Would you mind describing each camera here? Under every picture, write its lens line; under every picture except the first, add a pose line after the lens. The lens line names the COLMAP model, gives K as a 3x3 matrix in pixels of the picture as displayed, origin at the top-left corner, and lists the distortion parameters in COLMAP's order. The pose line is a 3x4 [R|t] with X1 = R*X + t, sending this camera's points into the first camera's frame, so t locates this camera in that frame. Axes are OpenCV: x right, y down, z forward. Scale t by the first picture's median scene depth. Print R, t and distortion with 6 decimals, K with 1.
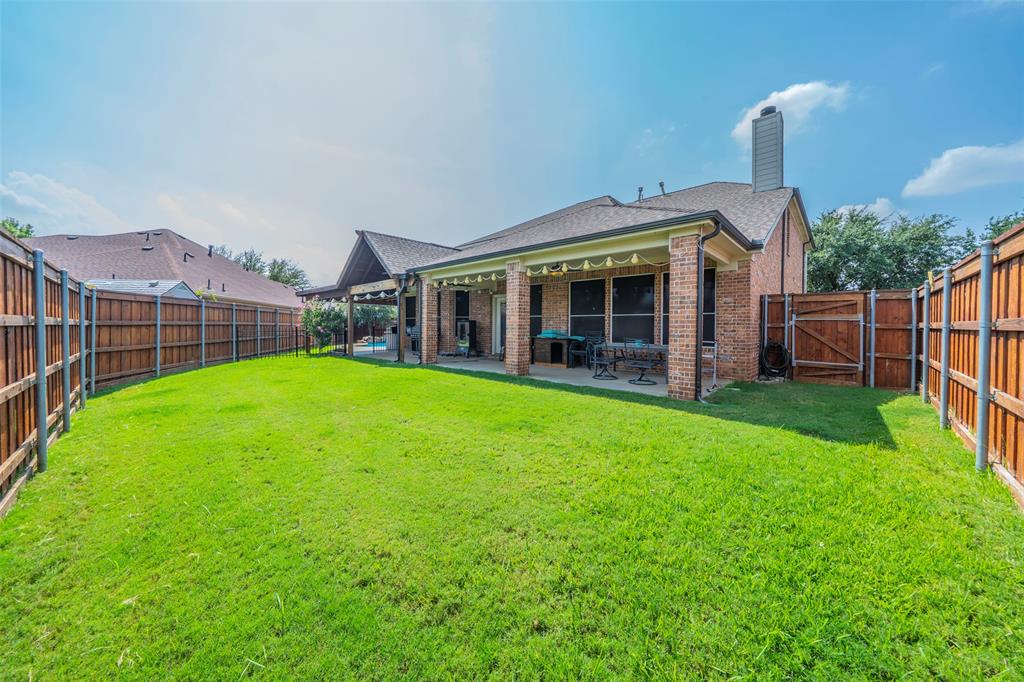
lens RADIAL K [[358.5, 0, 509.1], [0, 358.5, 331.2], [0, 0, 1]] dist [-0.002804, -0.000140]
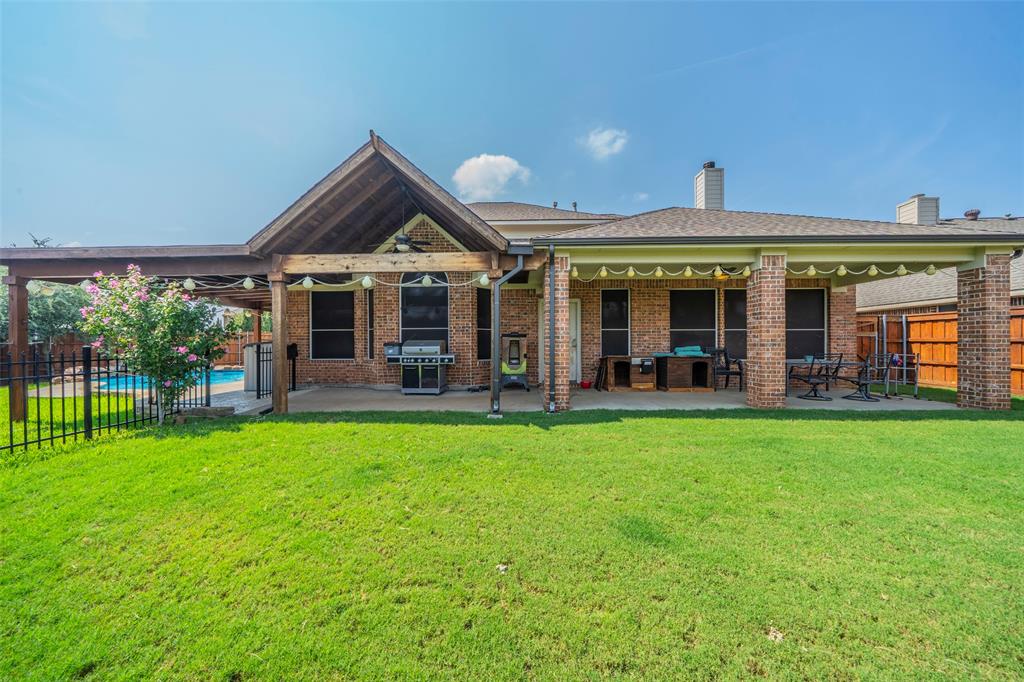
lens RADIAL K [[358.5, 0, 512.0], [0, 358.5, 342.6], [0, 0, 1]] dist [-0.002804, -0.000140]
pose [[0.745351, -0.006011, 0.666645, -0.729634], [0.015903, 0.999835, -0.008766, -0.012171], [-0.666482, 0.017135, 0.745324, 0.677845]]
